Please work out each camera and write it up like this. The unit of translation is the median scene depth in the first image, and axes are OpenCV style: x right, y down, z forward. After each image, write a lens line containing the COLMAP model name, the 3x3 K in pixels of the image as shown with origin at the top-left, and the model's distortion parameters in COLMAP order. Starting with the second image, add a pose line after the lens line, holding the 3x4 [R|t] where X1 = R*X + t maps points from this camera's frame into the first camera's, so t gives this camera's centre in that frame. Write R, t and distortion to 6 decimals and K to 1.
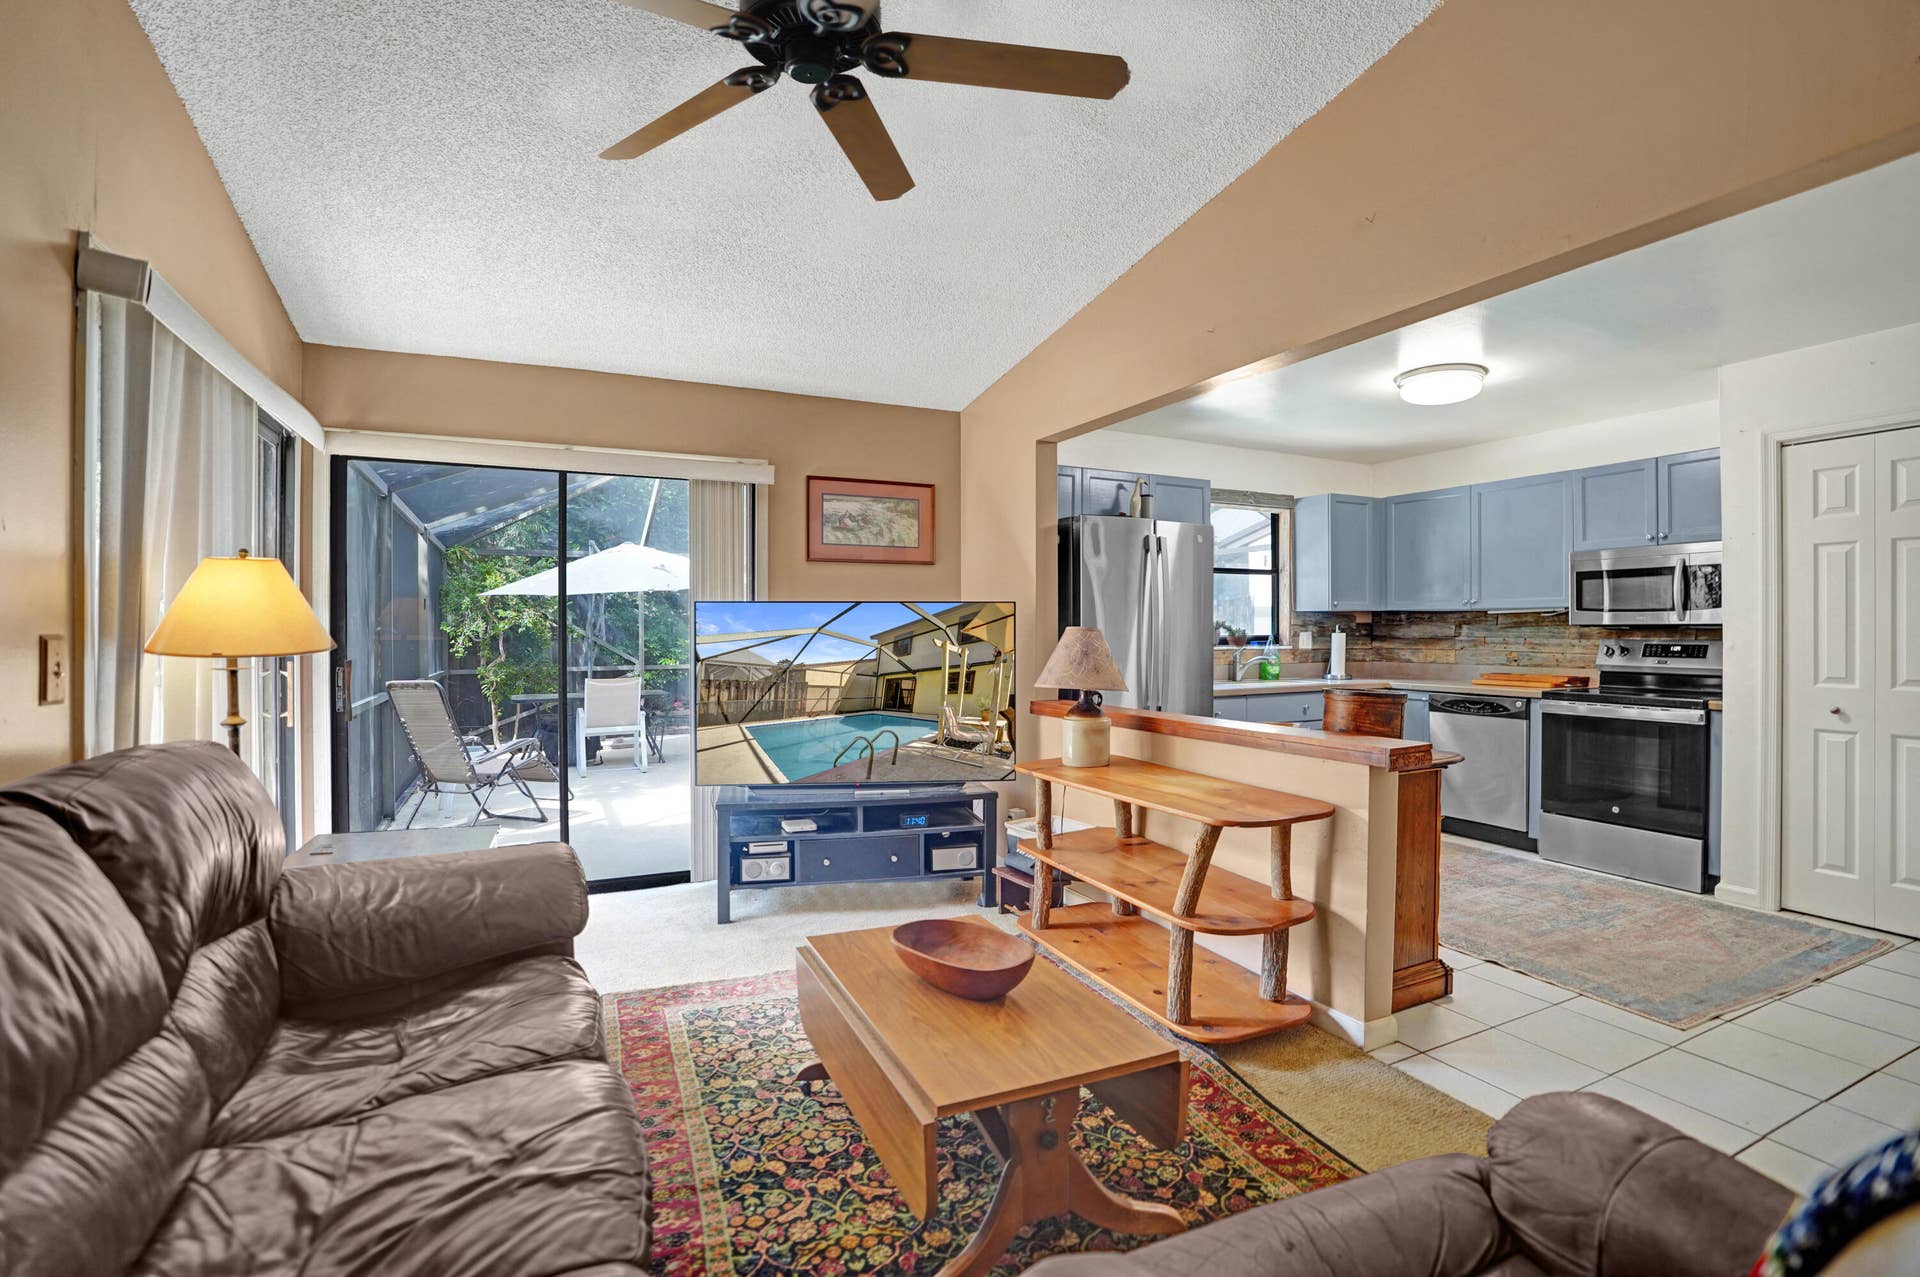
lens RADIAL K [[889.9, 0, 929.9], [0, 889.9, 628.8], [0, 0, 1]] dist [-0.062003, 0.013789]
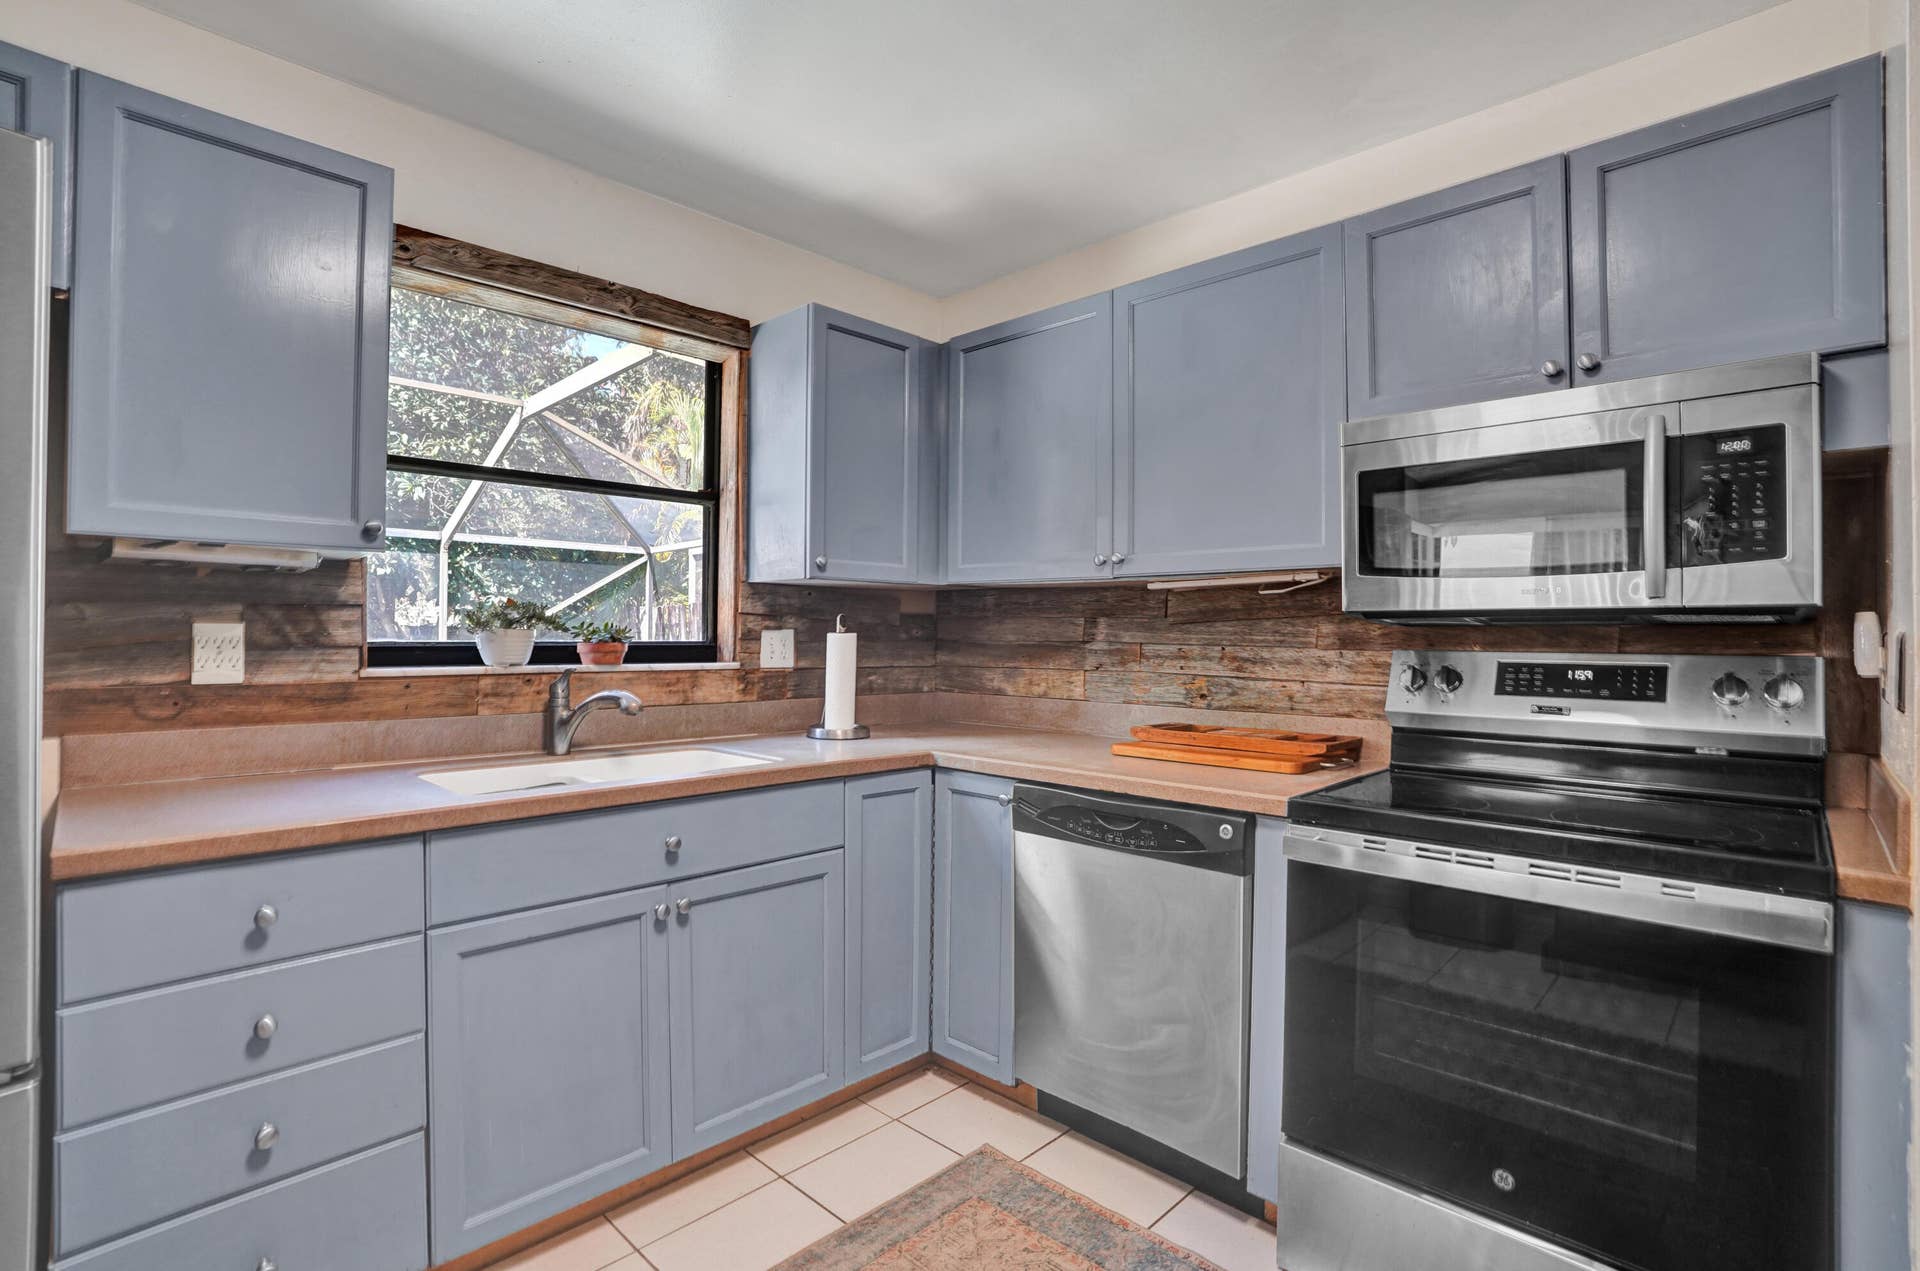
lens RADIAL K [[863.6, 0, 921.5], [0, 863.6, 633.3], [0, 0, 1]] dist [-0.044589, 0.001333]
pose [[0.948815, 0.006600, 0.315764, 0.445172], [-0.006547, 0.999978, -0.001227, 0.006262], [-0.315765, -0.000903, 0.948837, 0.700779]]
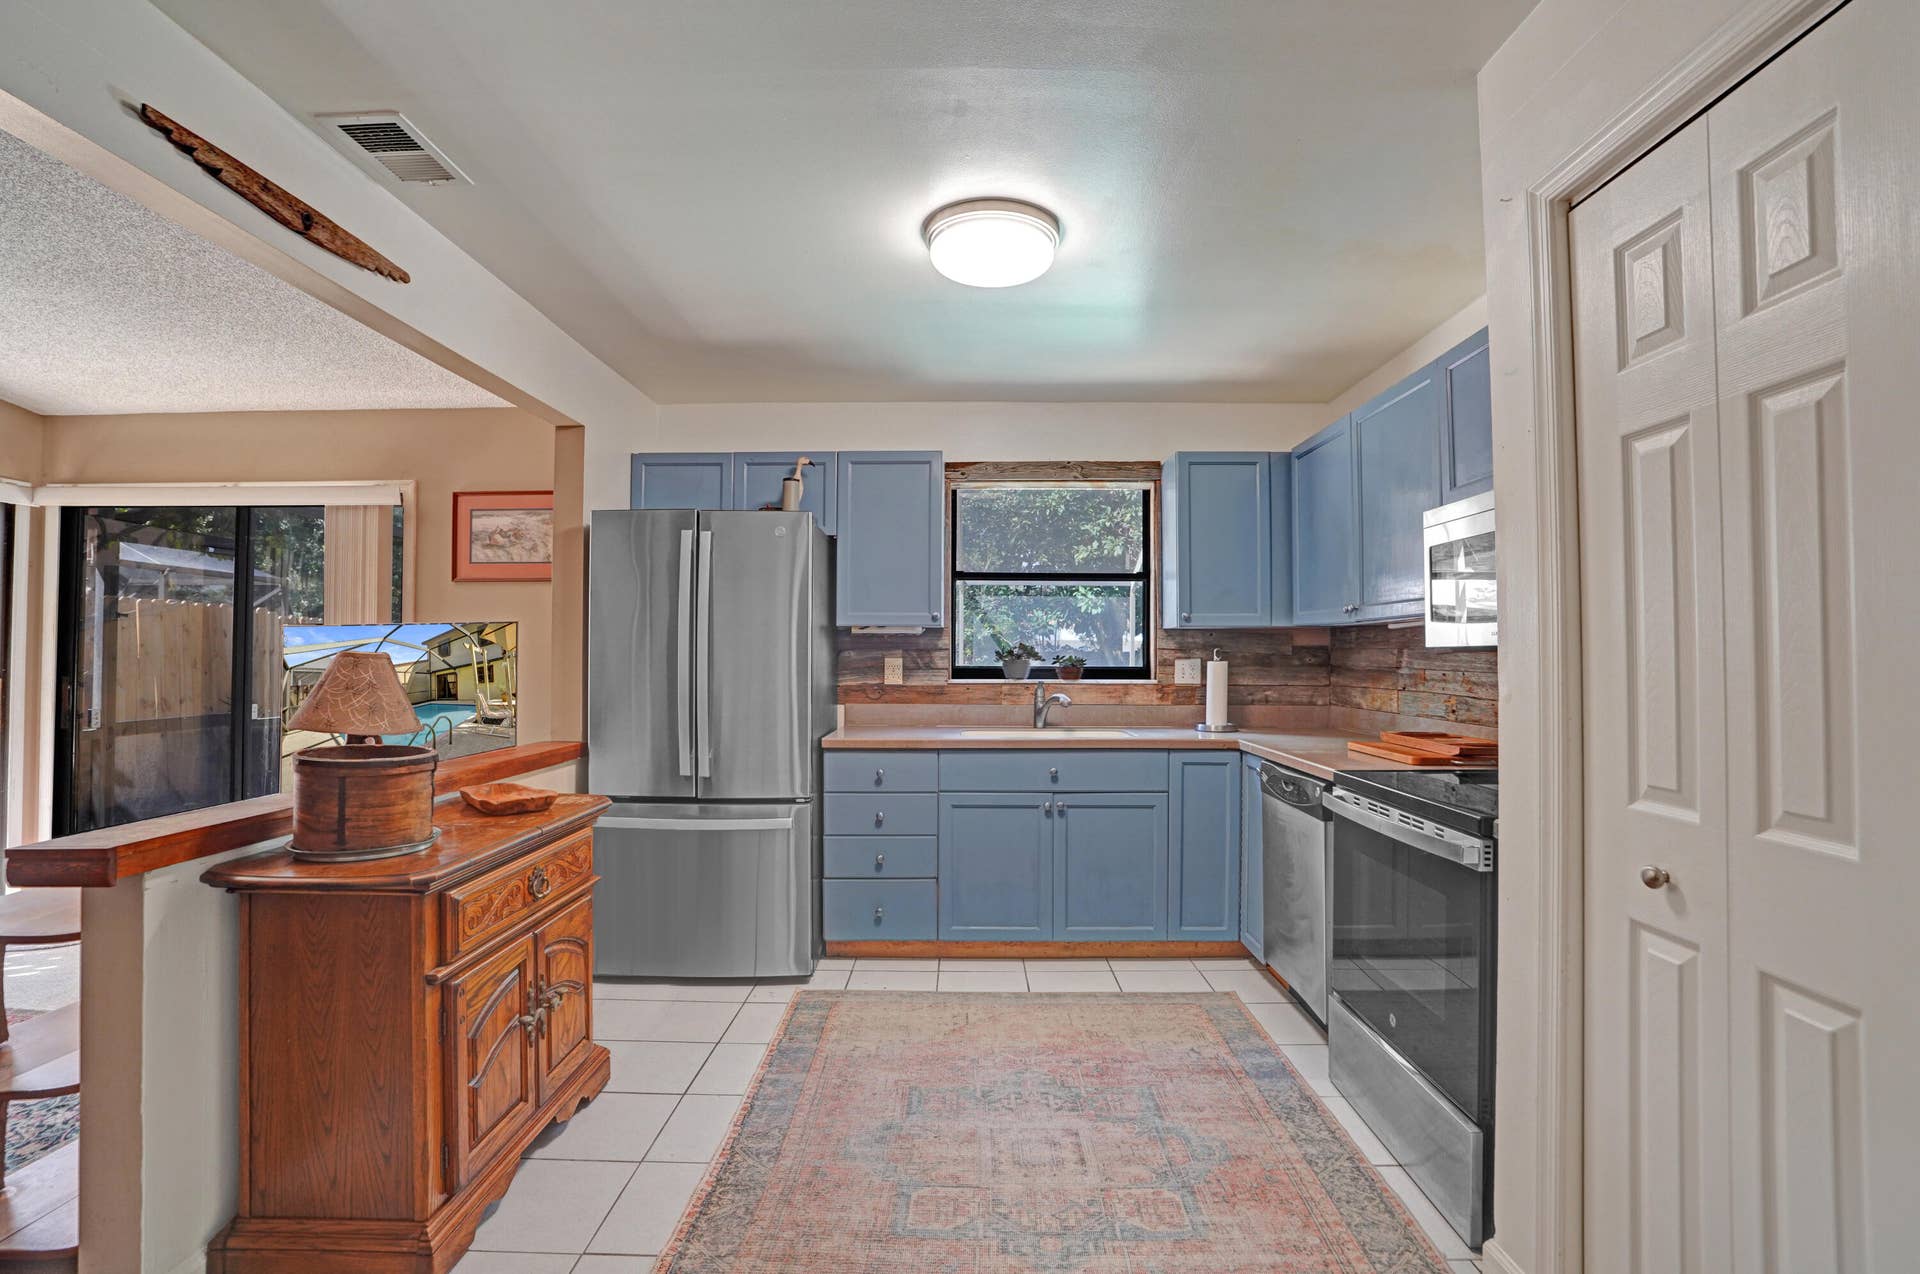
lens RADIAL K [[889.9, 0, 984.8], [0, 889.9, 633.0], [0, 0, 1]] dist [-0.062003, 0.013789]
pose [[0.895965, -0.009550, -0.444021, 0.735548], [-0.000865, 0.999729, -0.023246, -0.000913], [0.444123, 0.021212, 0.895715, 0.399283]]
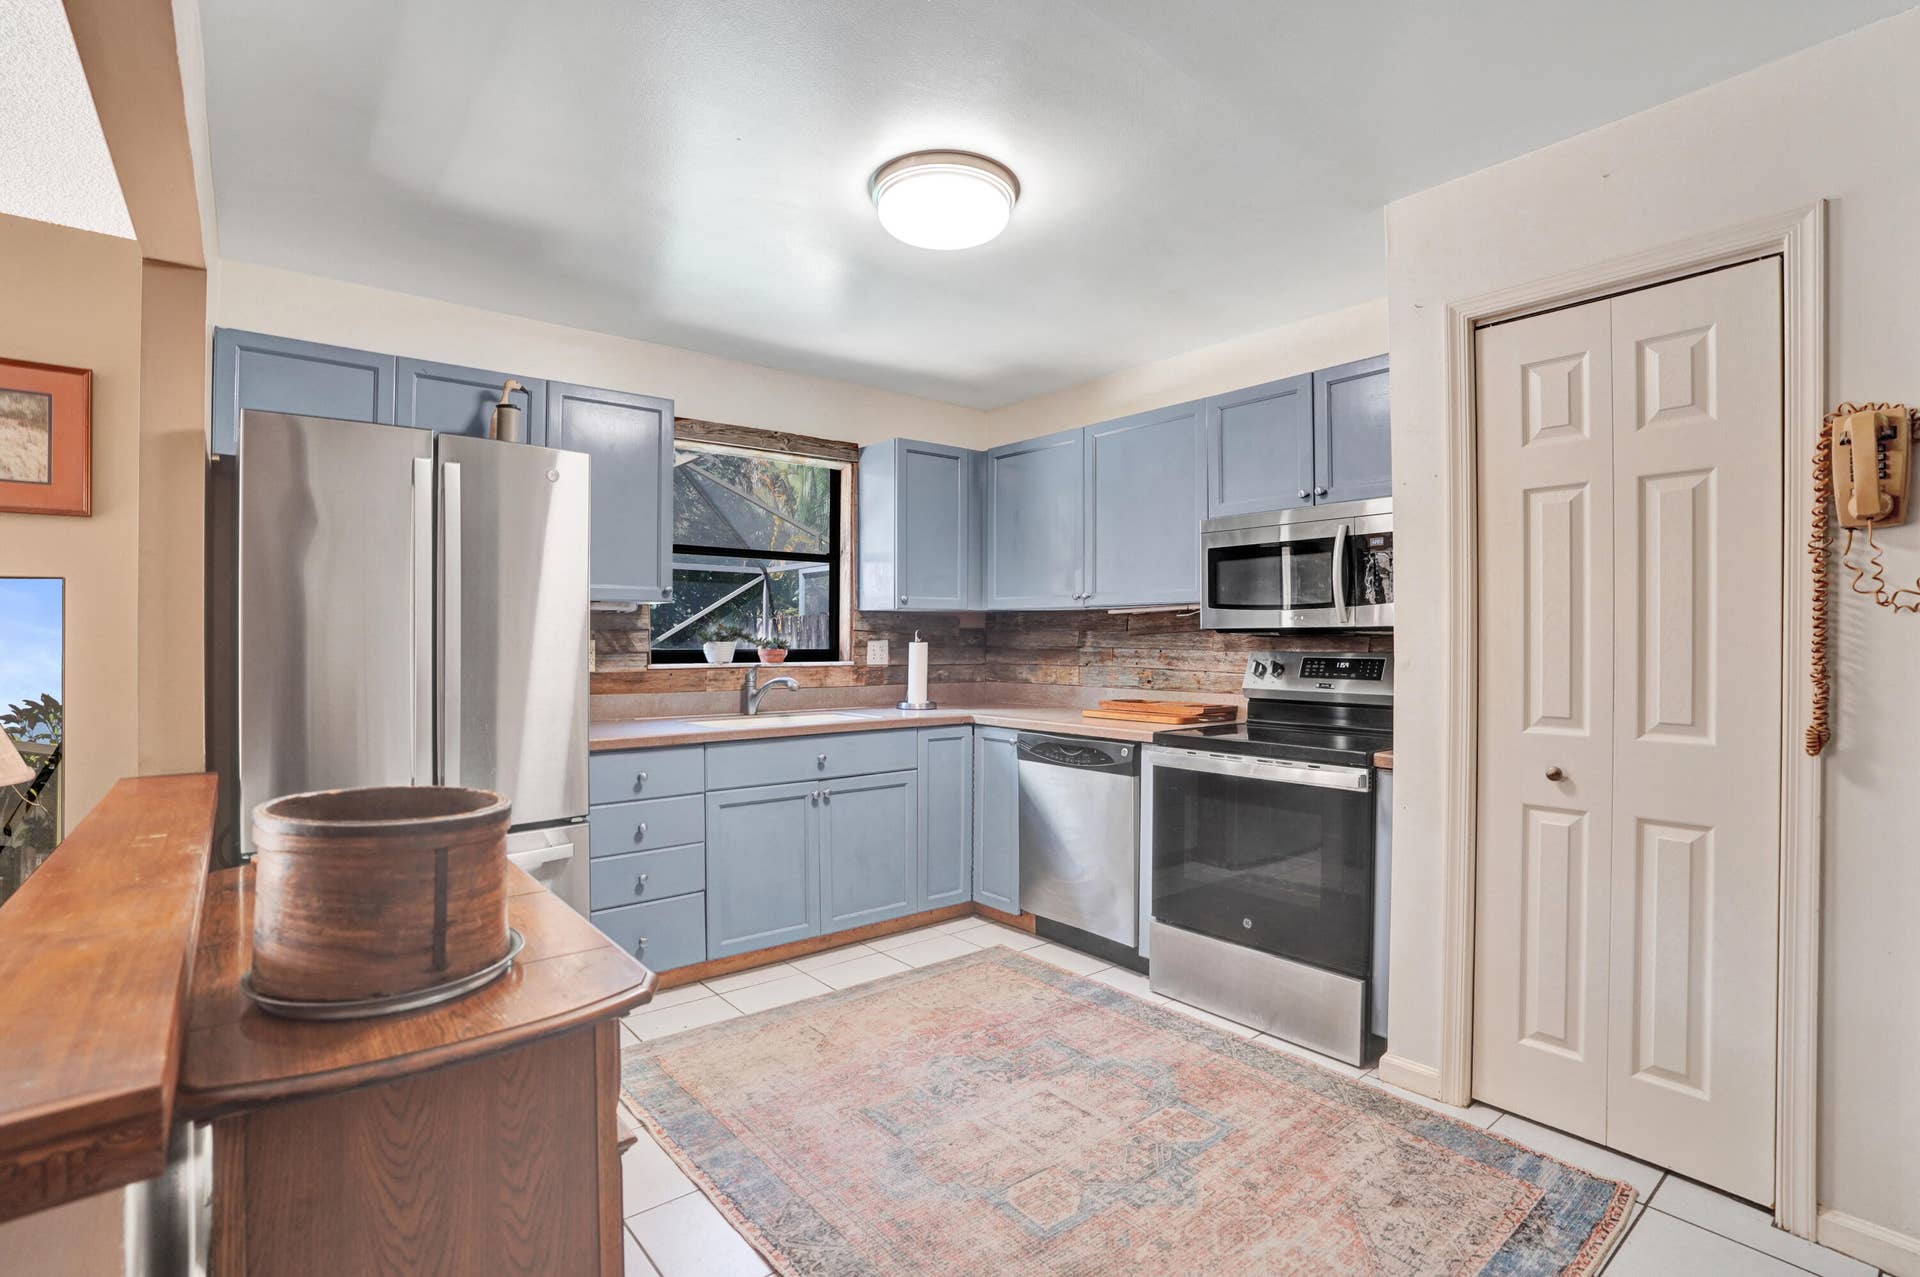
lens RADIAL K [[889.9, 0, 934.7], [0, 889.9, 640.0], [0, 0, 1]] dist [-0.062003, 0.013789]
pose [[0.975788, 0.000229, 0.218719, 0.394937], [-0.000384, 1.000000, 0.000664, 0.002979], [-0.218719, -0.000731, 0.975788, 0.383716]]
